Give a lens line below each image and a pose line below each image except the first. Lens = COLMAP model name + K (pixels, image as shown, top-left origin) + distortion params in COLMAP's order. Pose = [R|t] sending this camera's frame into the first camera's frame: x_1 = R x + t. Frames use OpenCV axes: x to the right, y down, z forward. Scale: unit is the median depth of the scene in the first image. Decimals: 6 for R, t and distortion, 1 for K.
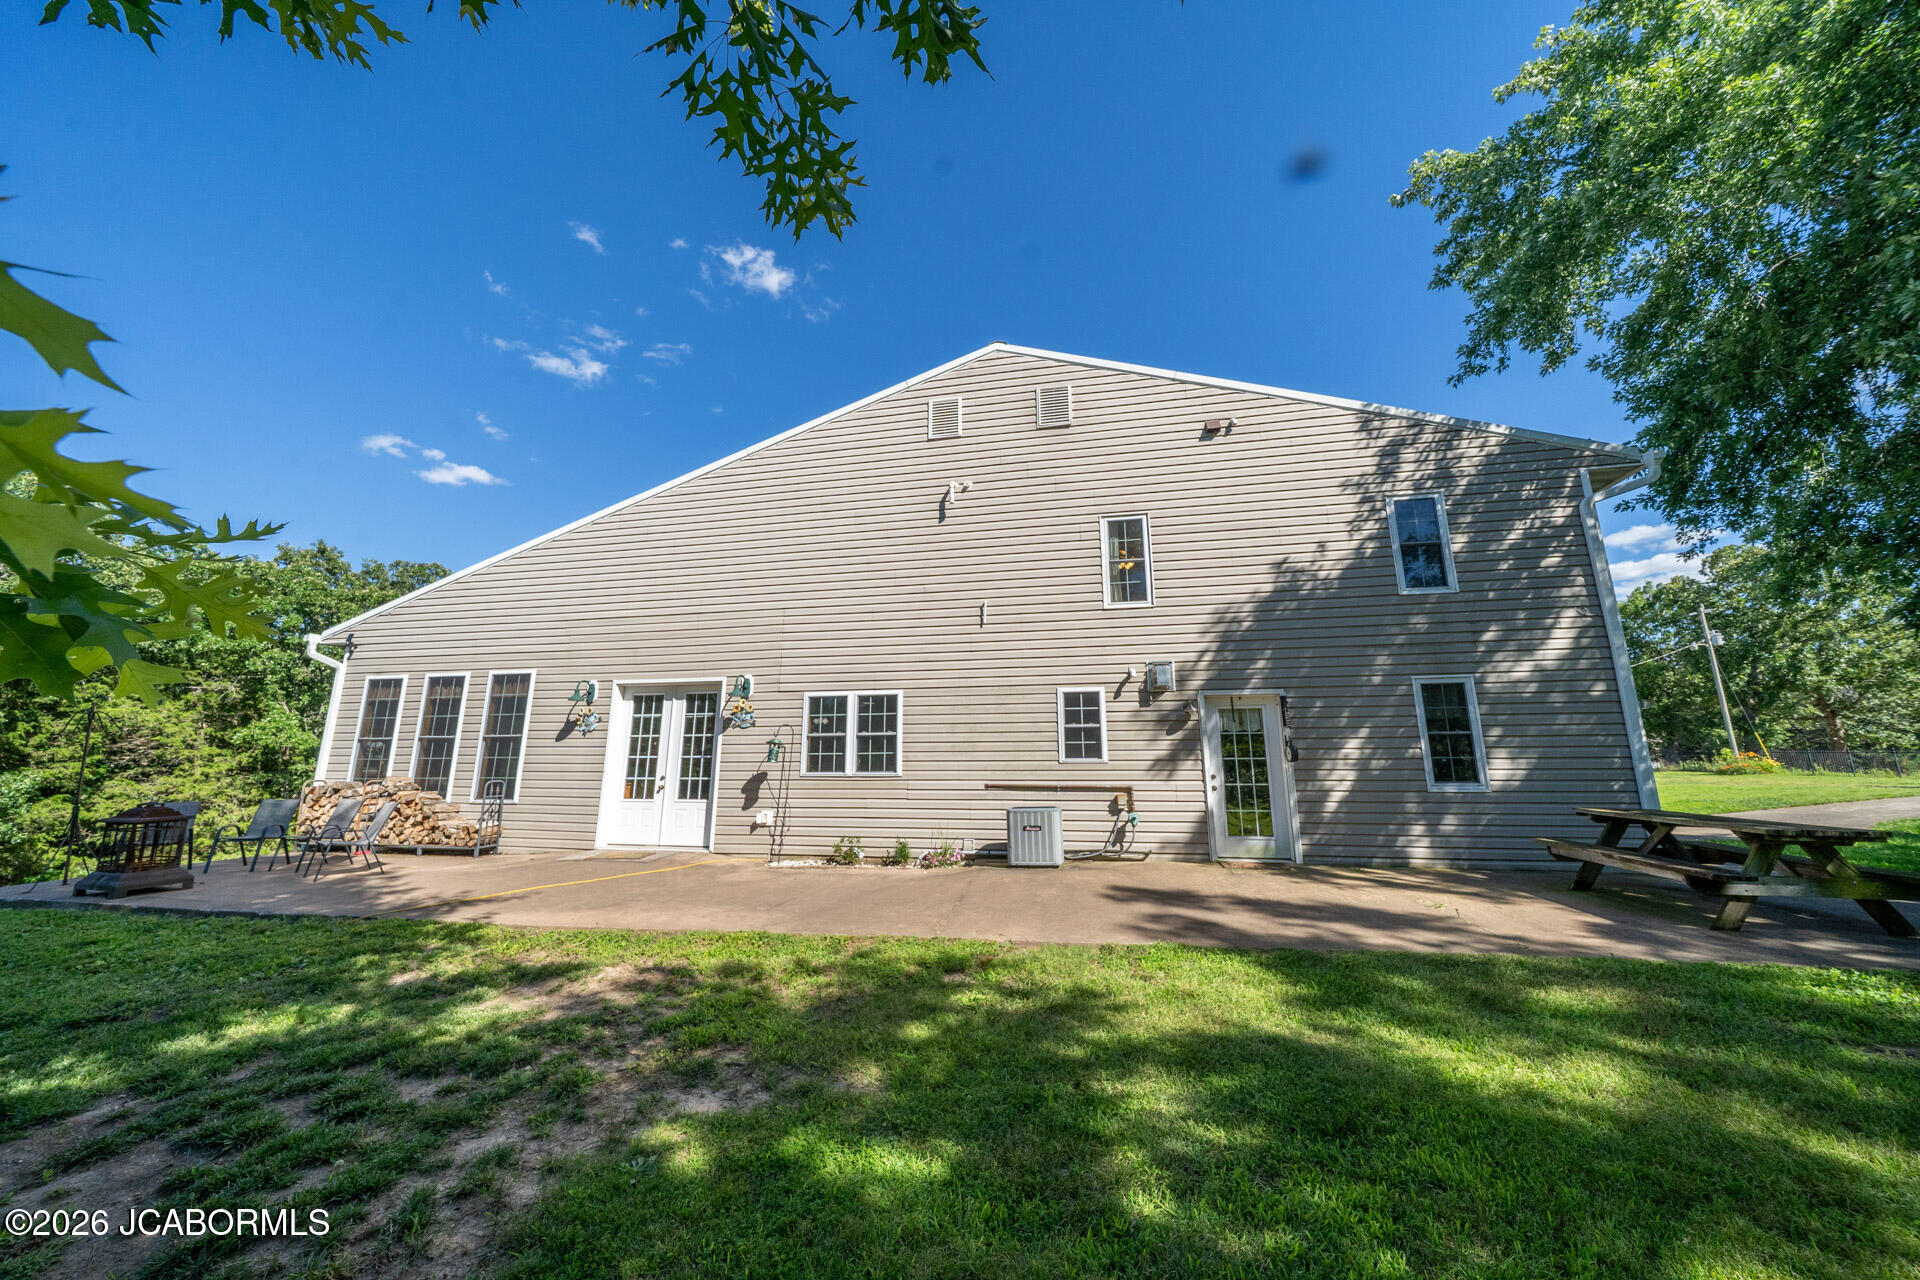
lens RADIAL K [[662.1, 0, 957.2], [0, 662.1, 639.5], [0, 0, 1]] dist [-0.001555, -0.000077]
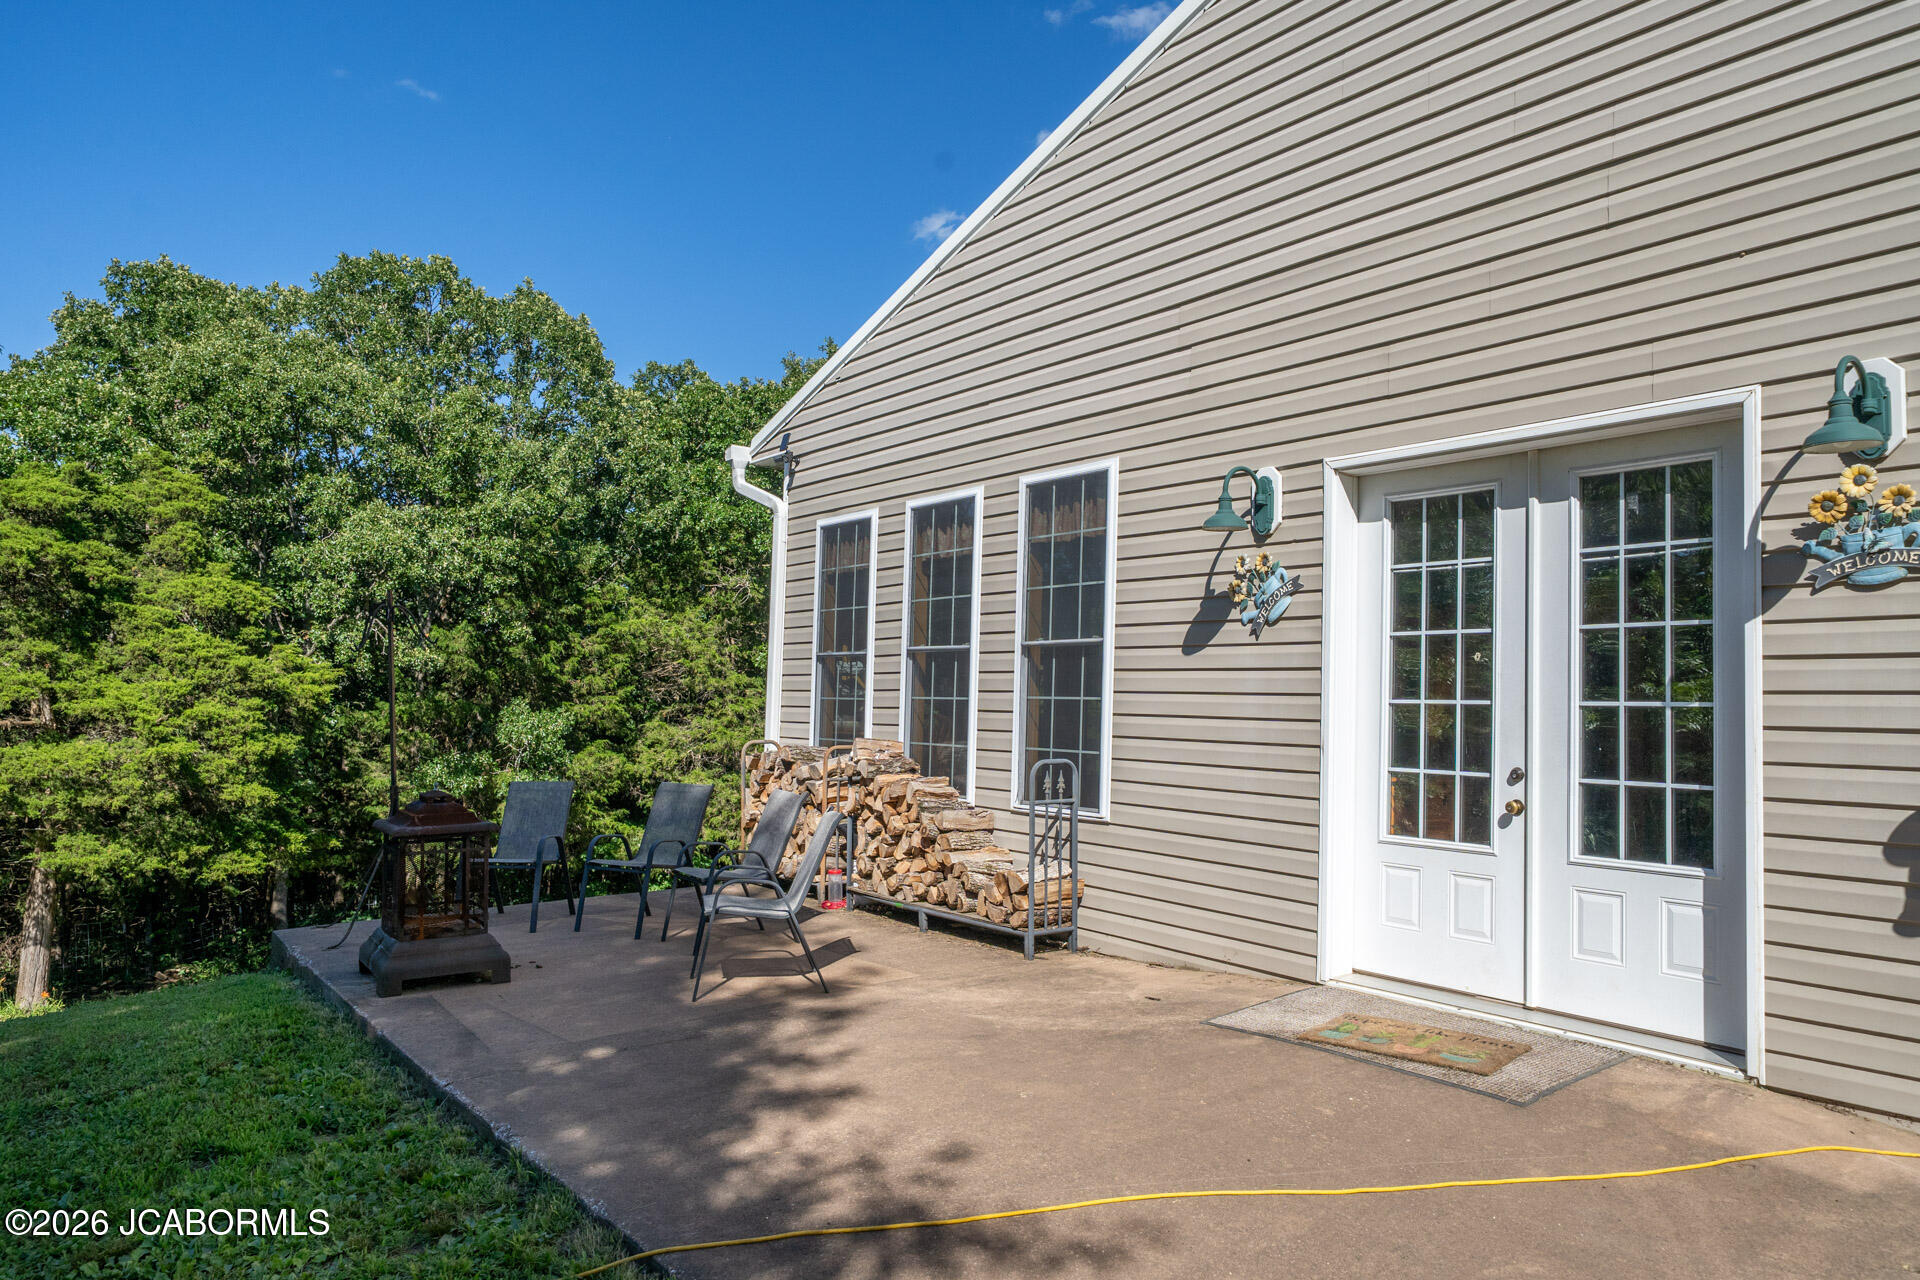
lens RADIAL K [[1311.3, 0, 960.0], [0, 1311.3, 640.0], [0, 0, 1]] dist [0.003444, 0.005585]
pose [[0.751163, -0.019280, -0.659836, -0.241752], [0.109149, 0.989442, 0.095346, 0.068423], [0.651031, -0.143641, 0.745336, 0.413721]]
